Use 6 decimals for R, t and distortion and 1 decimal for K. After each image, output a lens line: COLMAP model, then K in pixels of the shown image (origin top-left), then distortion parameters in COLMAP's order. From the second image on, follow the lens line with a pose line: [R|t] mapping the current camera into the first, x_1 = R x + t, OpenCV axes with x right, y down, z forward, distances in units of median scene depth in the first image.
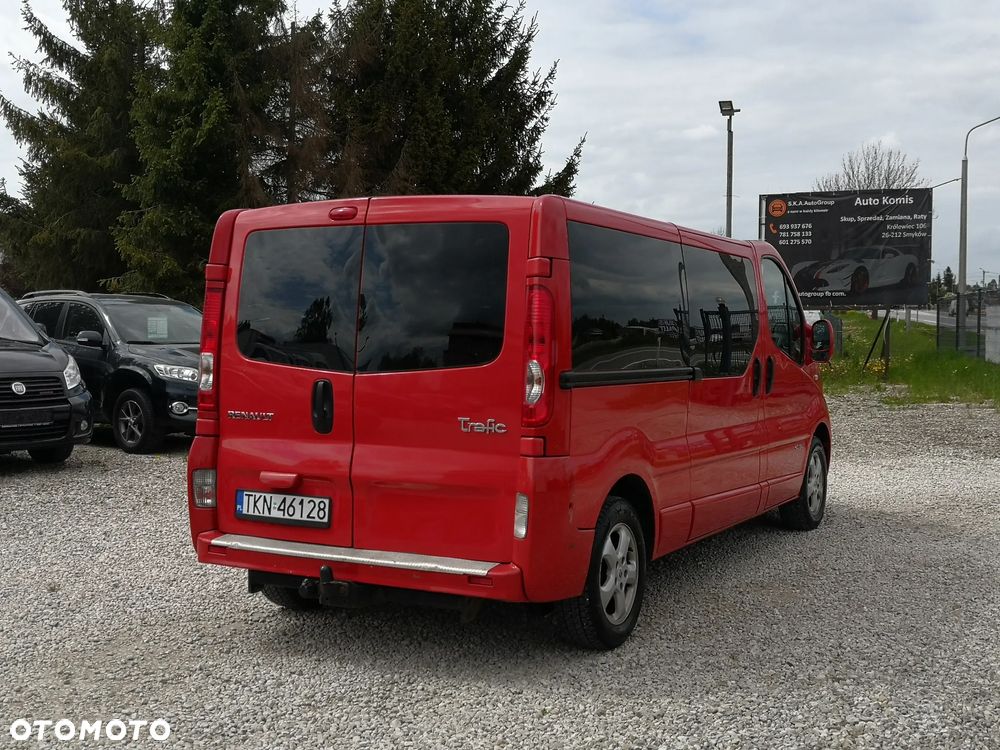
lens RADIAL K [[1272.8, 0, 506.2], [0, 1272.8, 363.4], [0, 0, 1]] dist [0.067504, 0.000000]
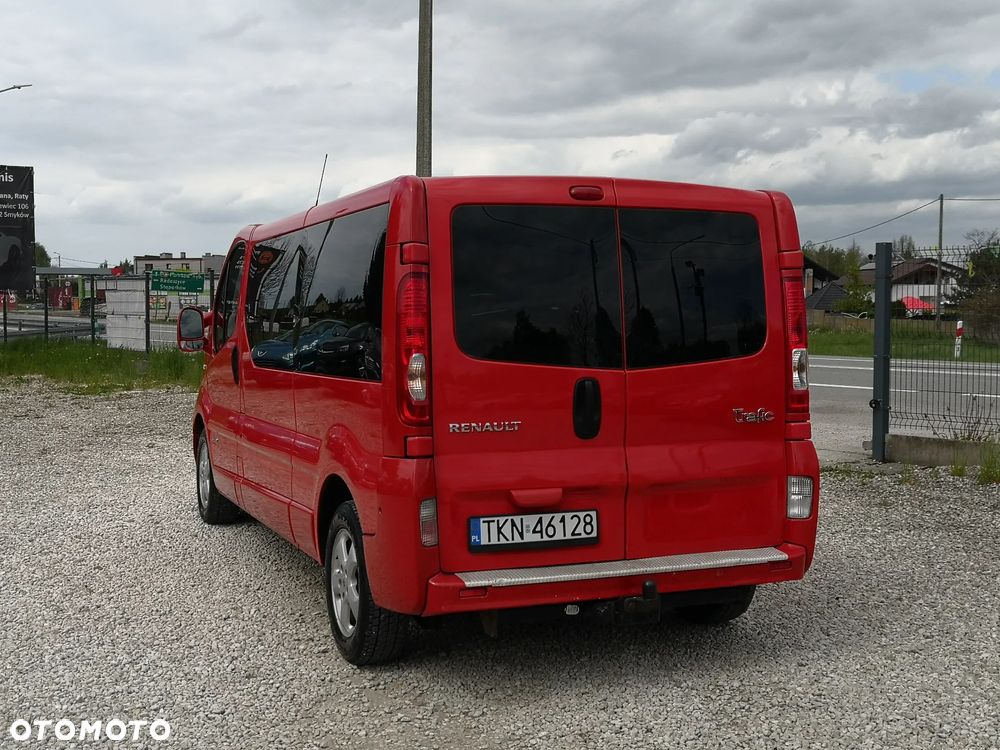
lens RADIAL K [[1272.8, 0, 507.0], [0, 1272.8, 352.0], [0, 0, 1]] dist [0.067504, 0.000000]
pose [[0.624732, -0.032675, 0.780156, -0.835408], [0.028491, 0.999413, 0.019044, -0.023352], [-0.780320, 0.010330, 0.625296, 0.463143]]
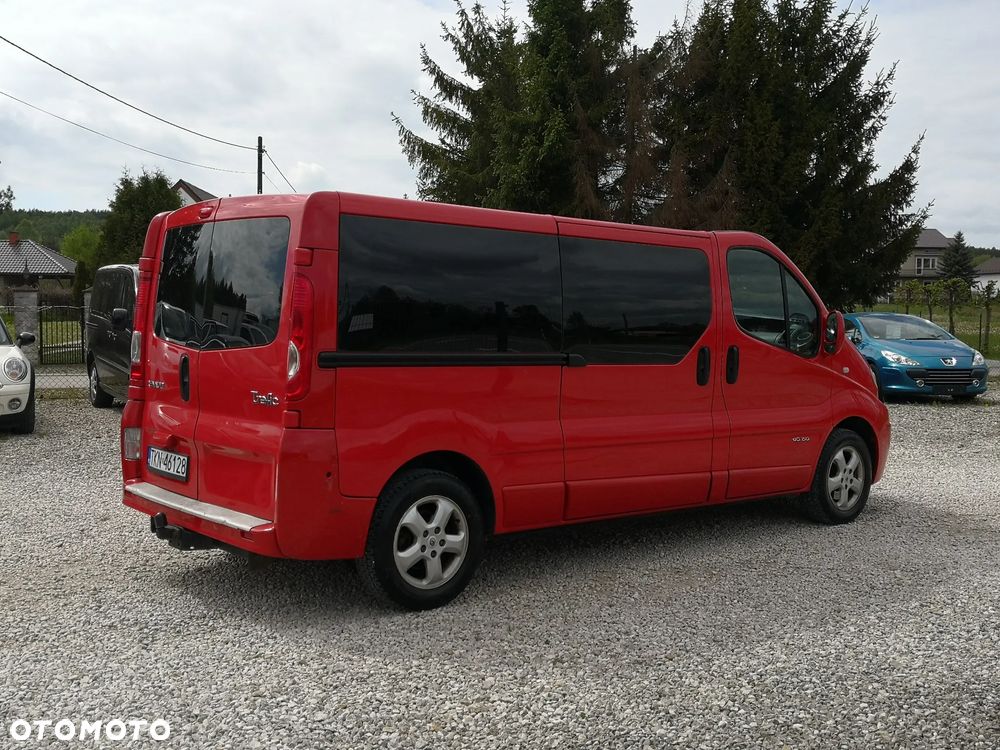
lens RADIAL K [[1138.4, 0, 494.6], [0, 1138.4, 370.7], [0, 0, 1]] dist [0.020030, 0.000000]
pose [[0.927280, 0.028390, -0.373290, 0.486306], [-0.022281, 0.999538, 0.020671, -0.000808], [0.373704, -0.010851, 0.927484, 0.130414]]
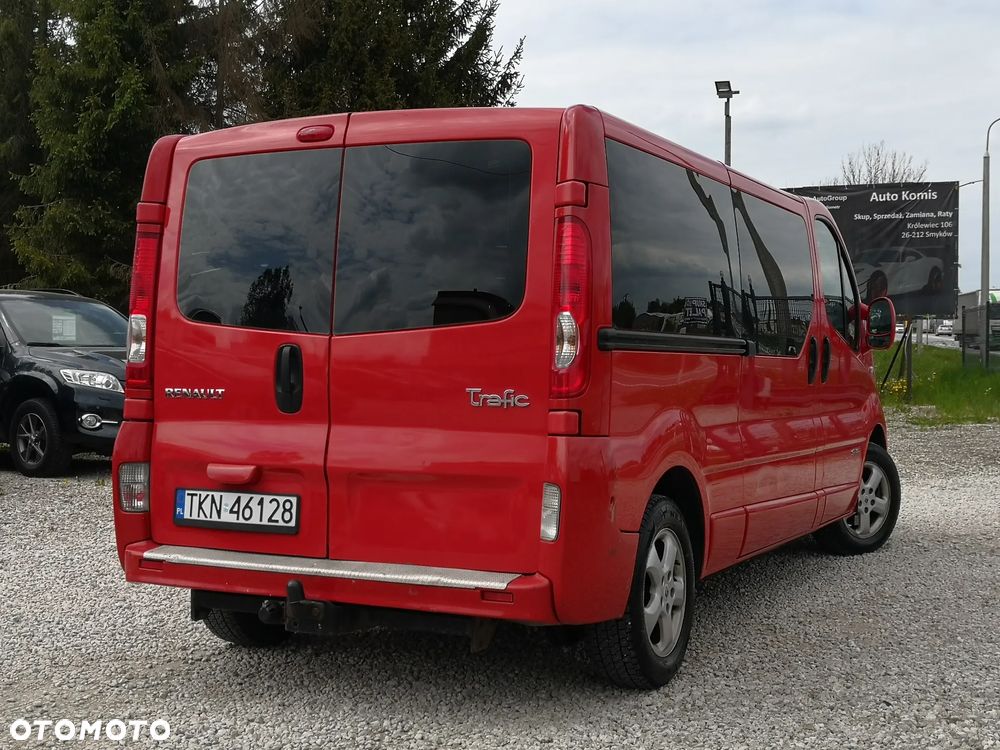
lens RADIAL K [[1444.3, 0, 508.4], [0, 1444.3, 364.0], [0, 0, 1]] dist [0.049109, 0.000000]
pose [[0.999363, -0.000565, 0.035689, -0.039382], [0.001413, 0.999717, -0.023737, 0.044110], [-0.035665, 0.023773, 0.999081, 0.105093]]
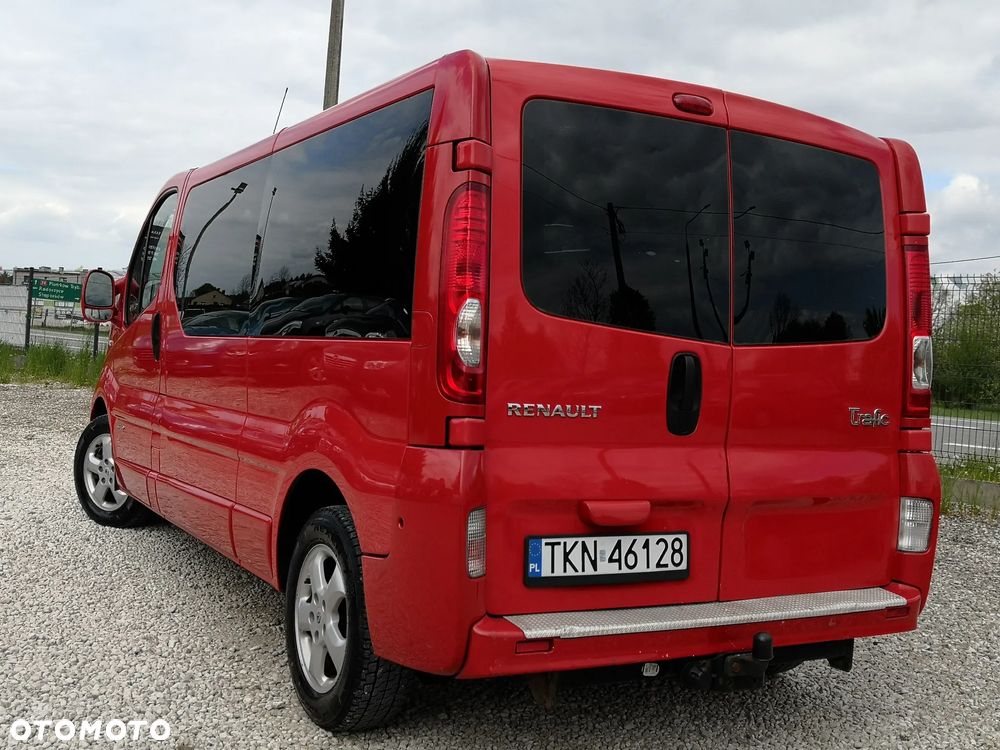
lens RADIAL K [[1138.4, 0, 510.8], [0, 1138.4, 359.8], [0, 0, 1]] dist [0.020030, 0.000000]
pose [[0.517640, 0.014534, 0.855475, -0.659870], [-0.029100, 0.999576, 0.000626, 0.017674], [-0.855104, -0.025218, 0.517843, 0.738906]]
